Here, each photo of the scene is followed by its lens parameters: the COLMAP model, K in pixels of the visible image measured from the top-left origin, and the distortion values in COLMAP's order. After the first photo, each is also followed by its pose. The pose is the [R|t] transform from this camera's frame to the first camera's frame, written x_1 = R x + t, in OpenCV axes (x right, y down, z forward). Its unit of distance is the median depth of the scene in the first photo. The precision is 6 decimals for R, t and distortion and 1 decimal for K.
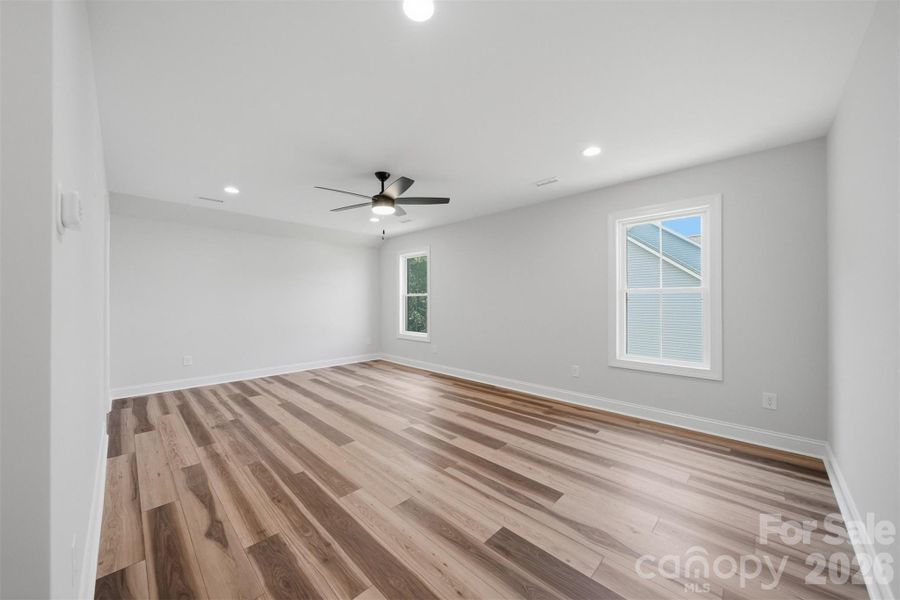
lens RADIAL K [[321.3, 0, 451.2], [0, 321.3, 301.0], [0, 0, 1]] dist [-0.001804, -0.000085]
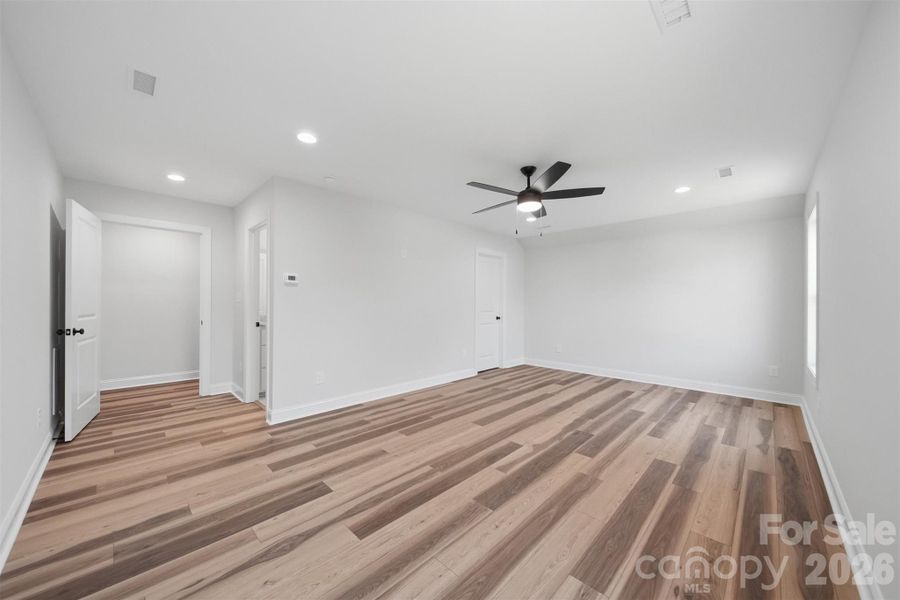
lens RADIAL K [[321.3, 0, 451.2], [0, 321.3, 301.0], [0, 0, 1]] dist [-0.001804, -0.000085]
pose [[0.013421, -0.008350, -0.999875, 0.888336], [-0.007645, 0.999935, -0.008453, 0.003280], [0.999881, 0.007757, 0.013356, 0.921549]]
